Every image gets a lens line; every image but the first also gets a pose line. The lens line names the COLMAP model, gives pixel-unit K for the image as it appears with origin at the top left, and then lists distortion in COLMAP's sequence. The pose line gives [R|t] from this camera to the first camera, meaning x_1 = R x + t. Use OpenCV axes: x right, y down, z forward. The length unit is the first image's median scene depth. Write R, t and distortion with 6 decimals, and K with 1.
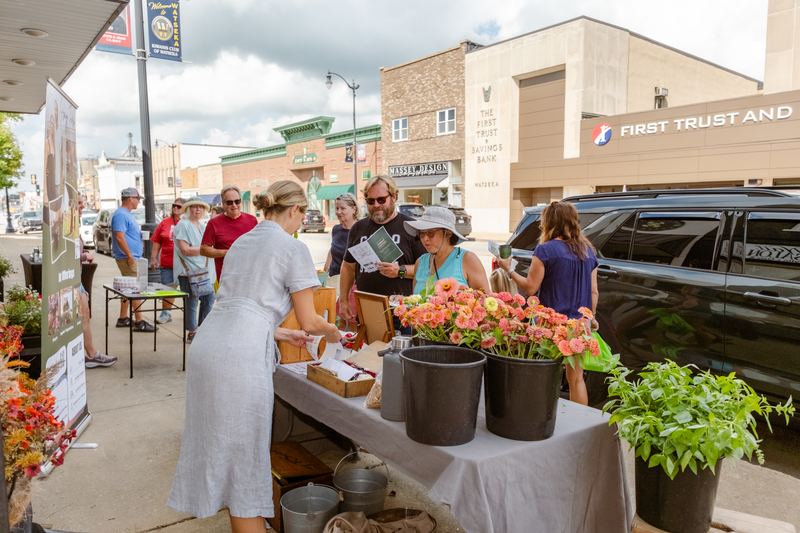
lens RADIAL K [[573.8, 0, 400.0], [0, 573.8, 266.5], [0, 0, 1]] dist [-0.004856, -0.004358]
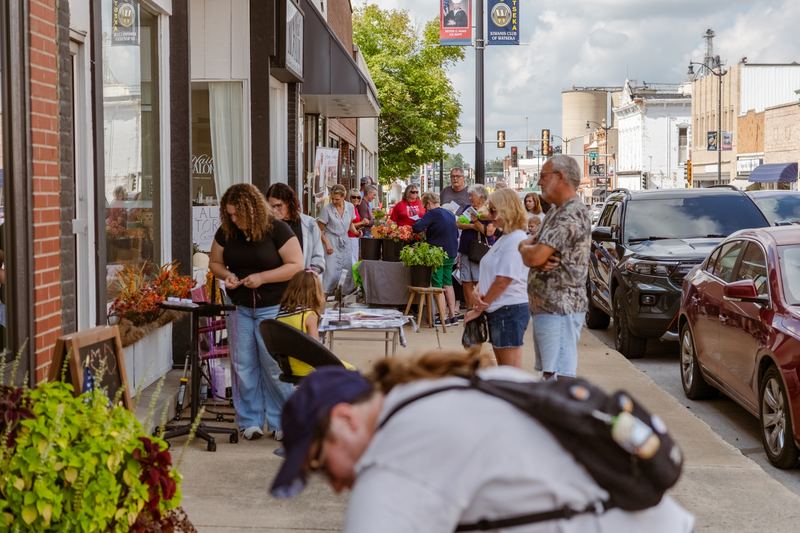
lens RADIAL K [[1303.7, 0, 400.2], [0, 1303.7, 248.3], [0, 0, 1]] dist [-0.003361, -0.033217]
pose [[0.789596, 0.030839, -0.612852, 0.847408], [-0.065076, 0.997313, -0.033658, 0.077605], [0.610167, 0.066458, 0.789481, -0.871087]]
